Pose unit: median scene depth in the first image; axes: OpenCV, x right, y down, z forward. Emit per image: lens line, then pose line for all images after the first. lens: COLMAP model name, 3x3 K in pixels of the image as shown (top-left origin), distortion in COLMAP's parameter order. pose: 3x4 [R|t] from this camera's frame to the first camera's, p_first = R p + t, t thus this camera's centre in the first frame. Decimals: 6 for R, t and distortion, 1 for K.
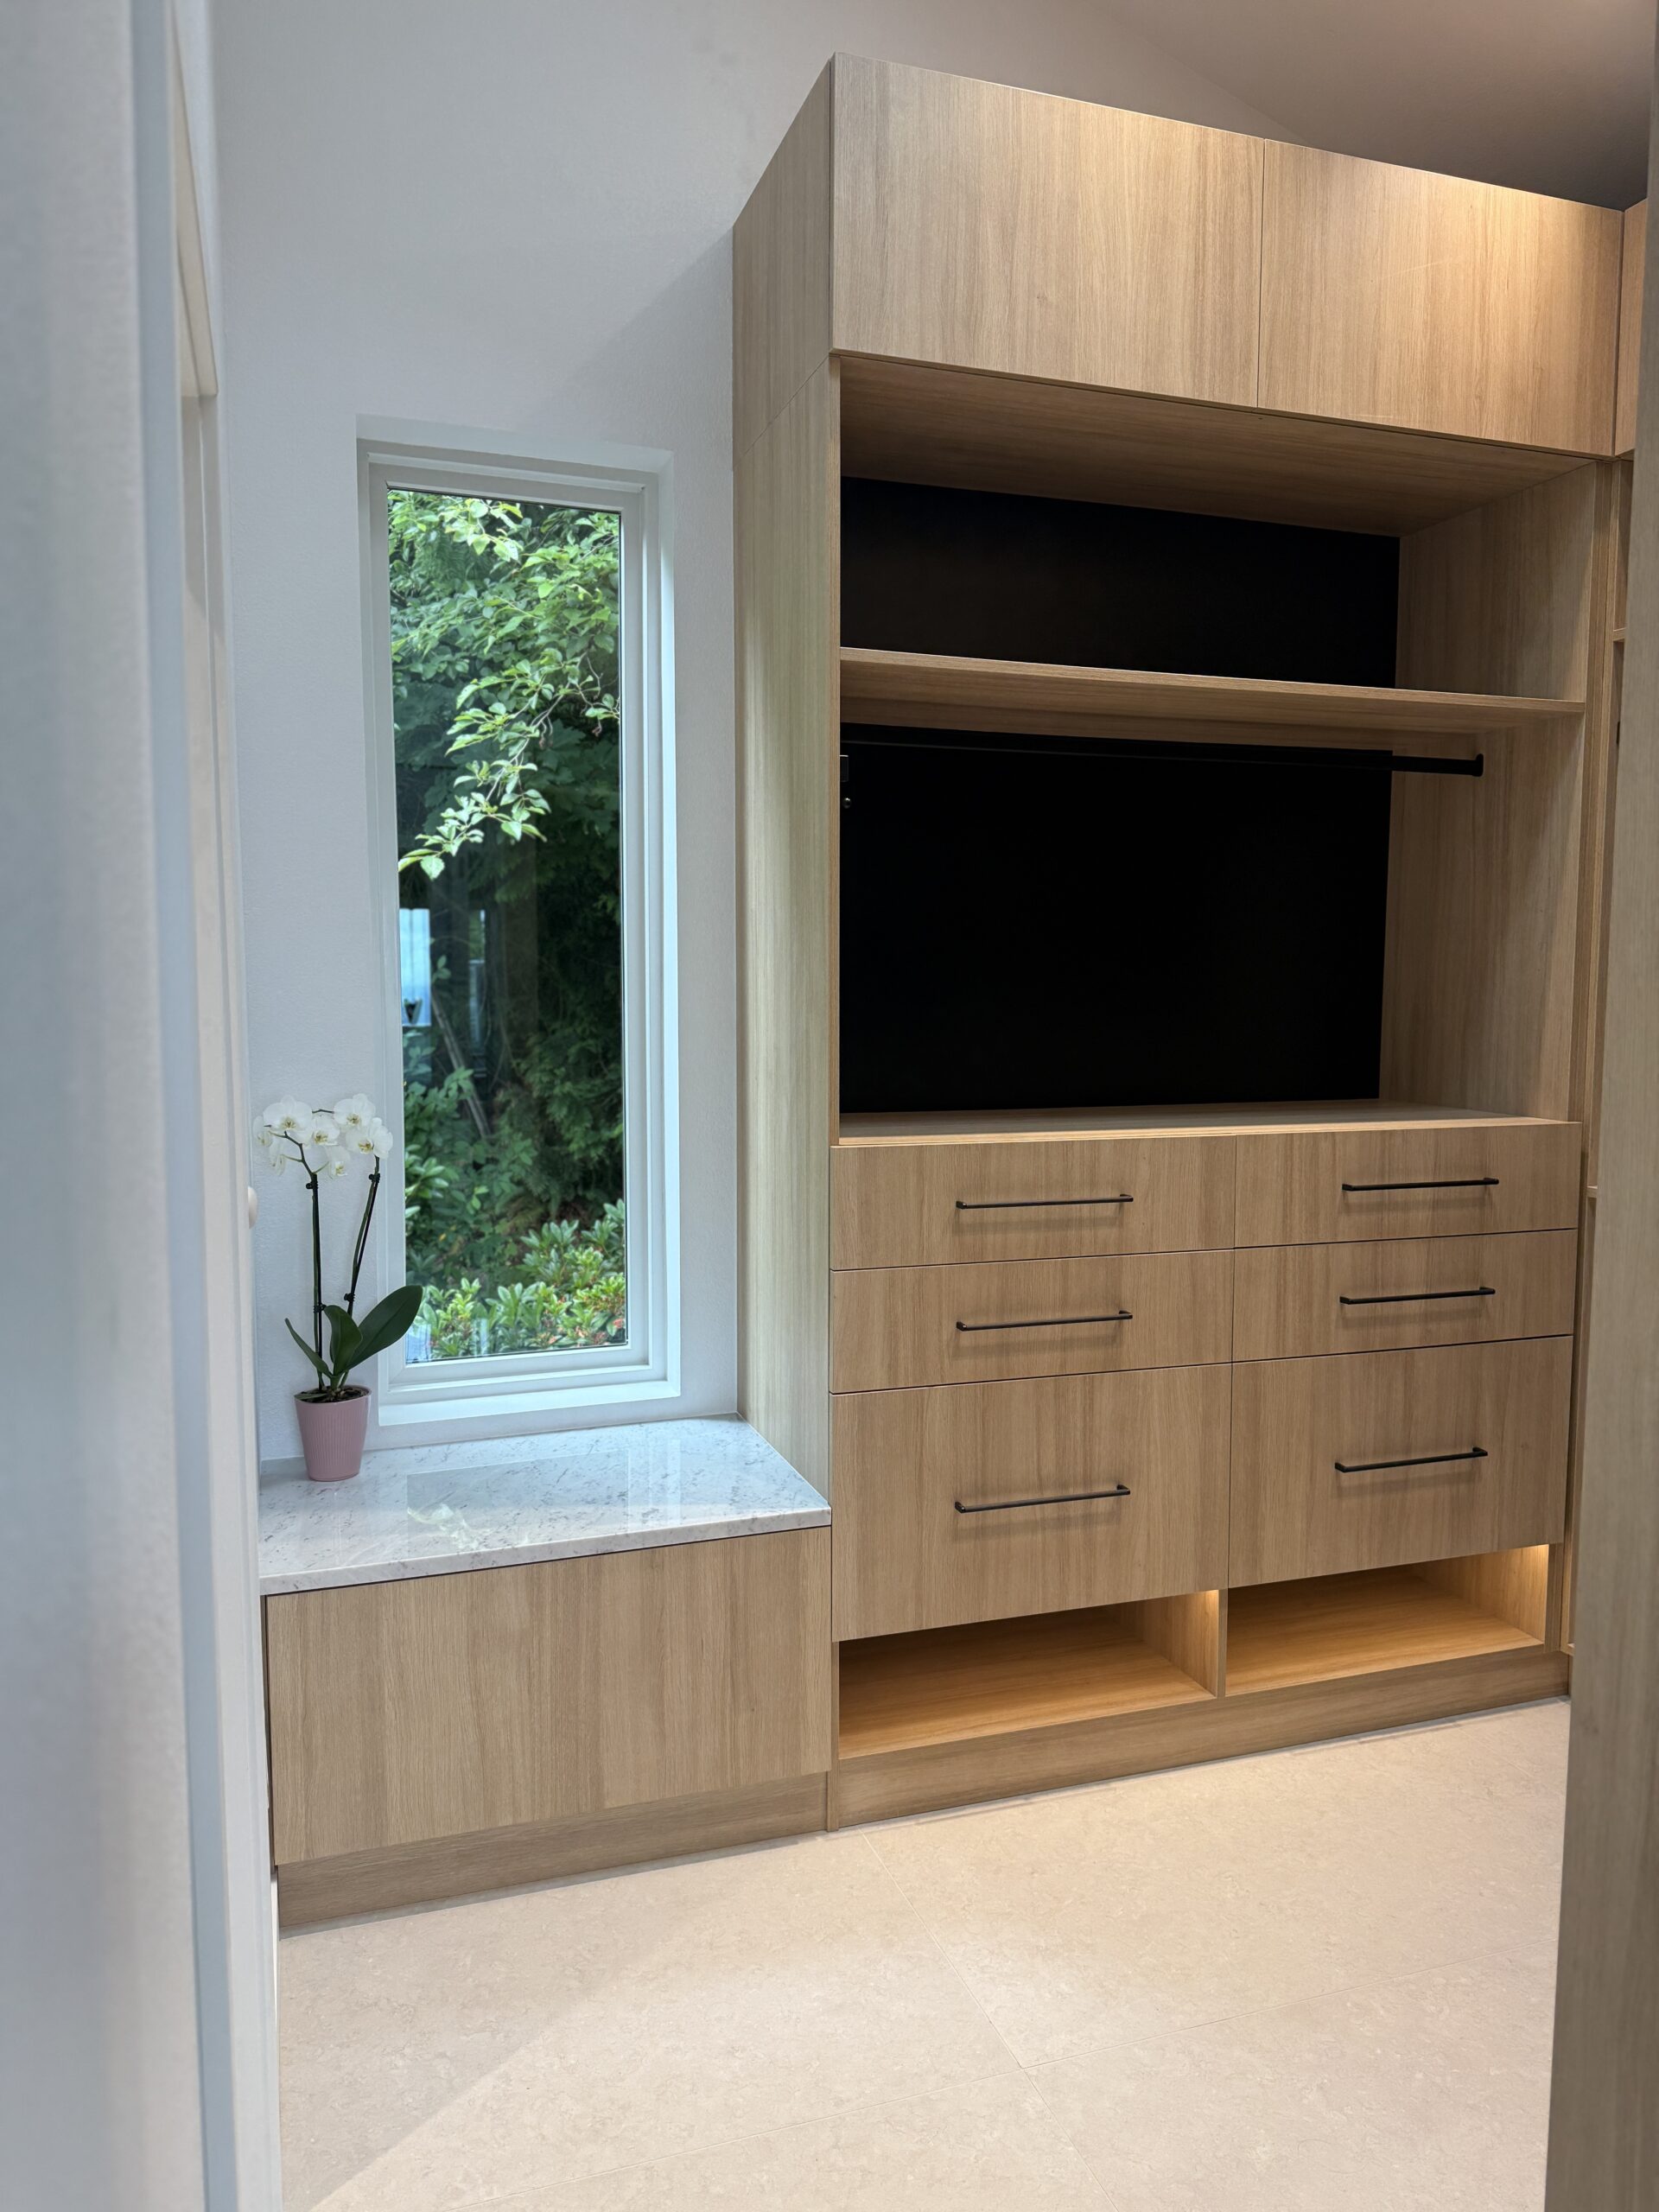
lens RADIAL K [[1555.3, 0, 840.2], [0, 1555.3, 1115.1], [0, 0, 1]] dist [0.113231, -0.121657]
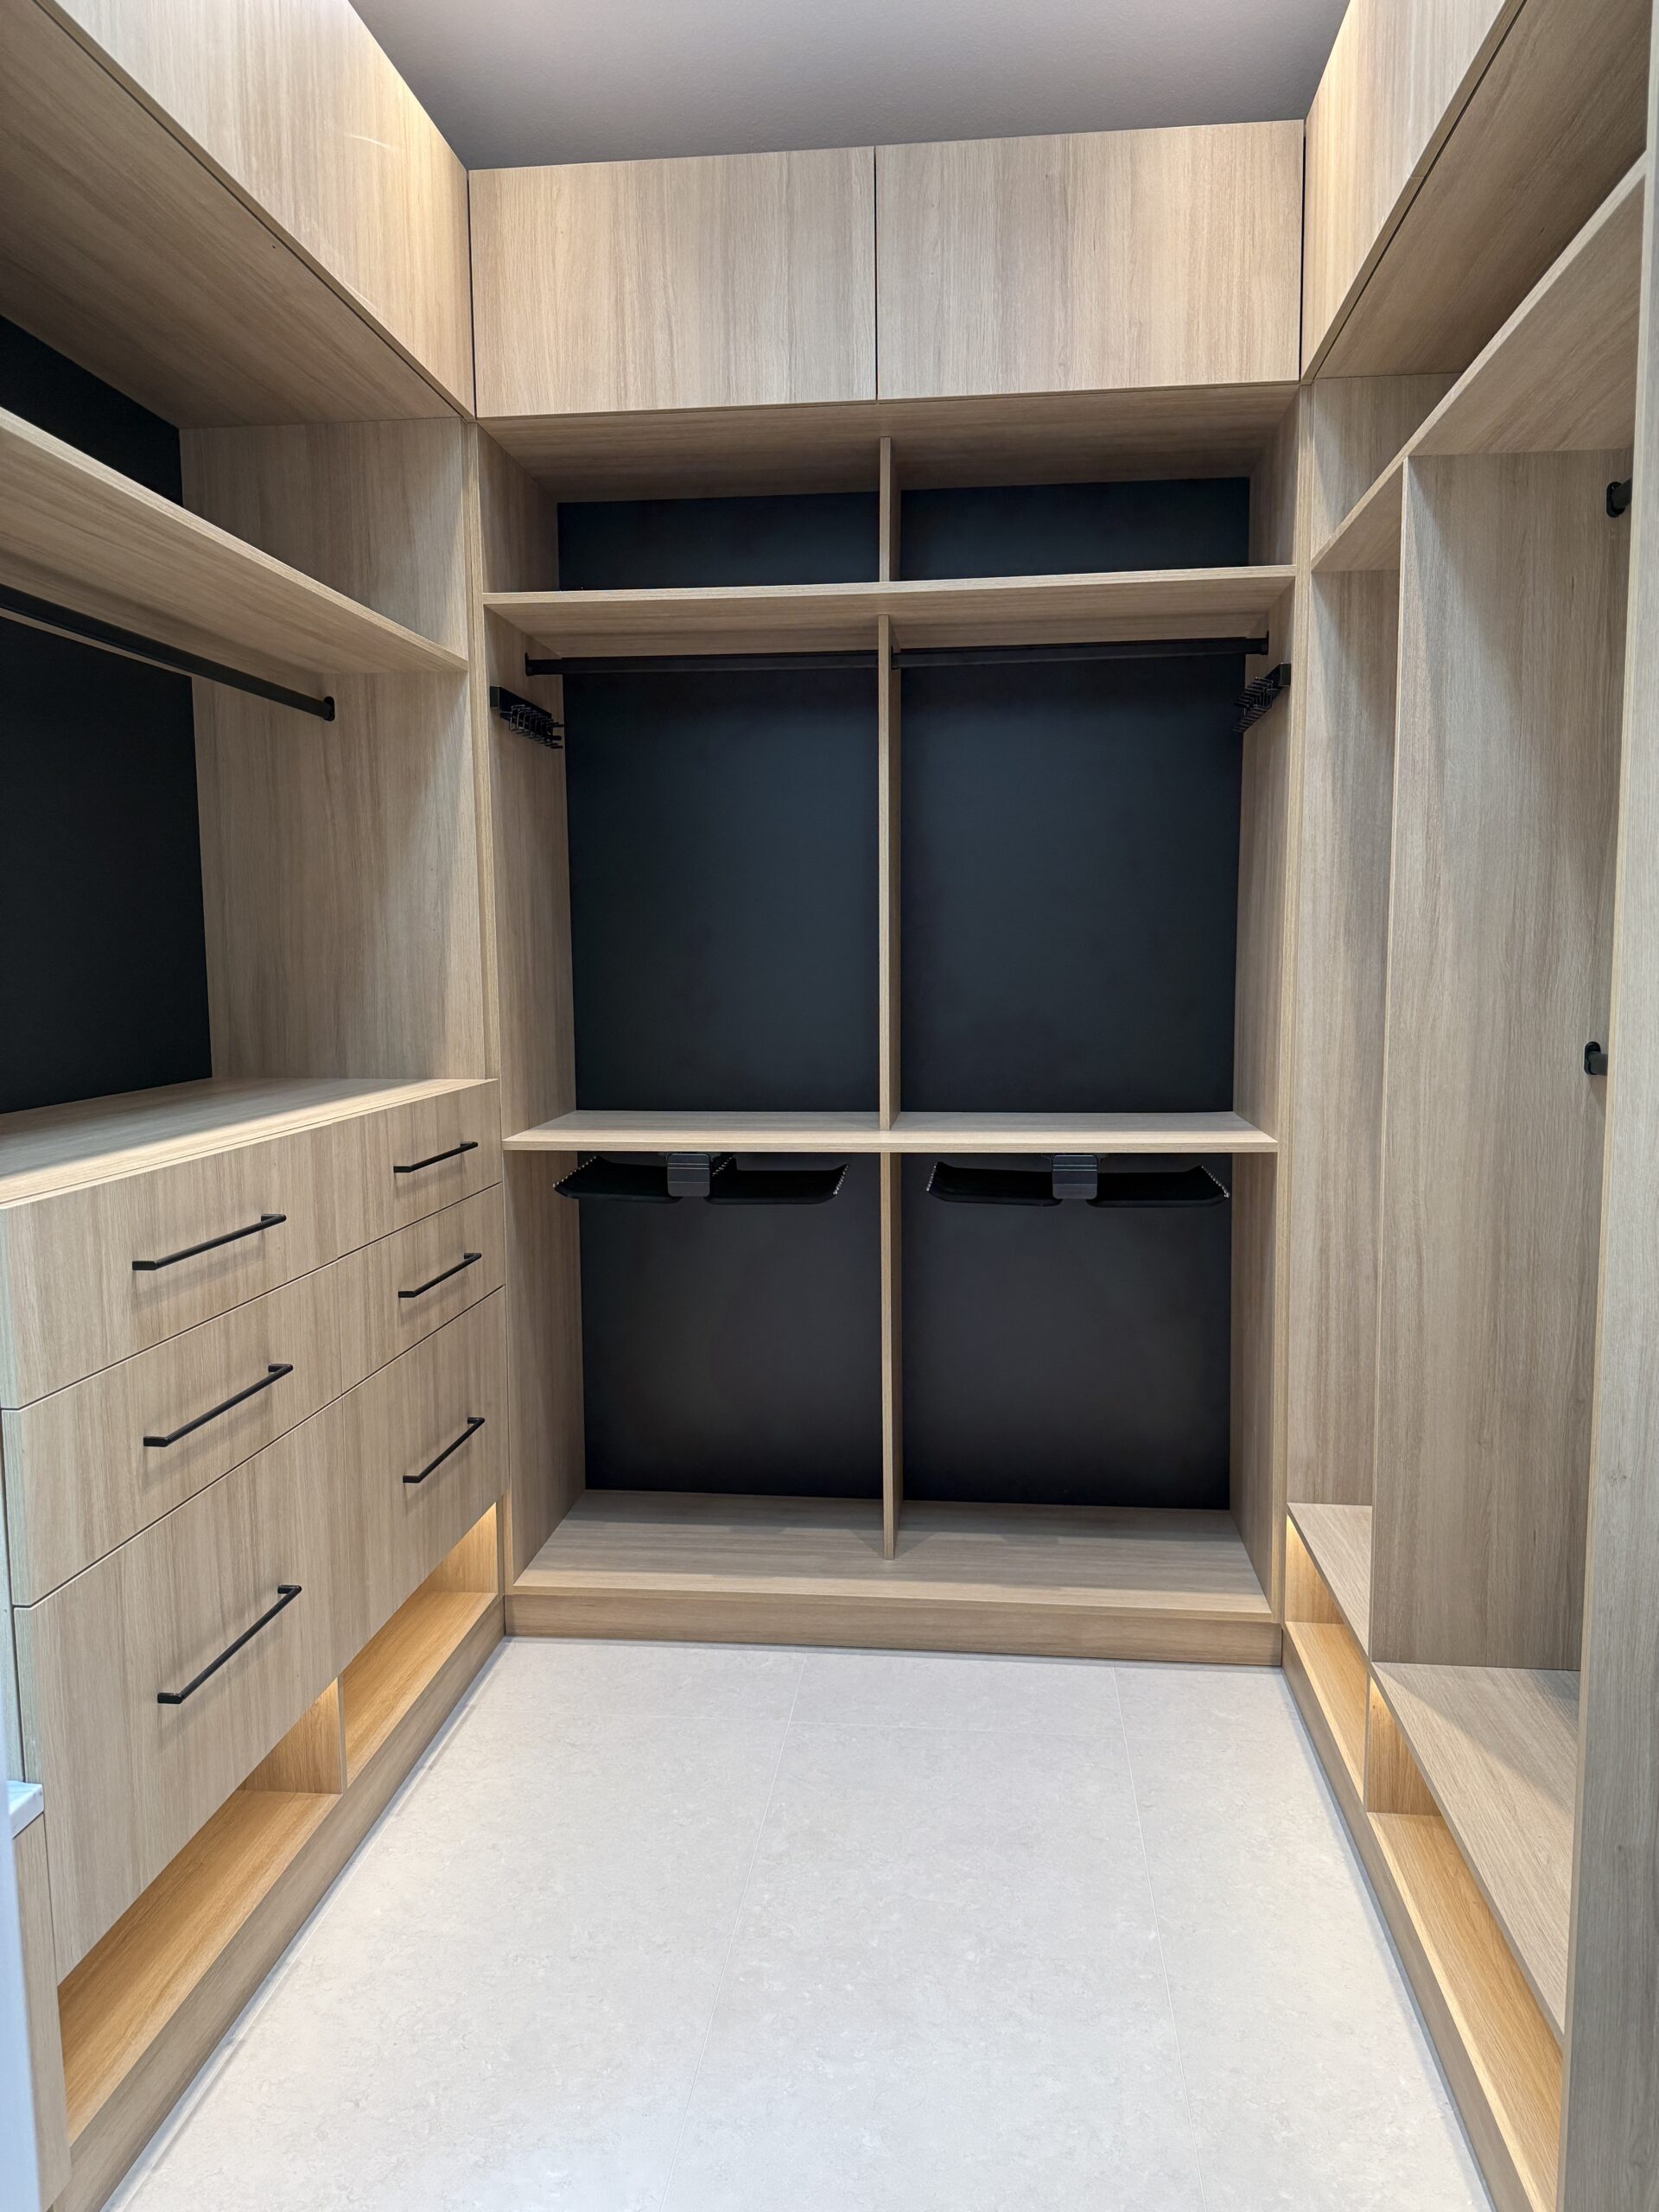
lens RADIAL K [[1555.3, 0, 840.2], [0, 1555.3, 1115.1], [0, 0, 1]] dist [0.113231, -0.121657]
pose [[0.425017, -0.106412, 0.898909, -0.364695], [0.089247, 0.993154, 0.075371, -0.029267], [-0.900775, 0.048191, 0.431604, 0.378397]]
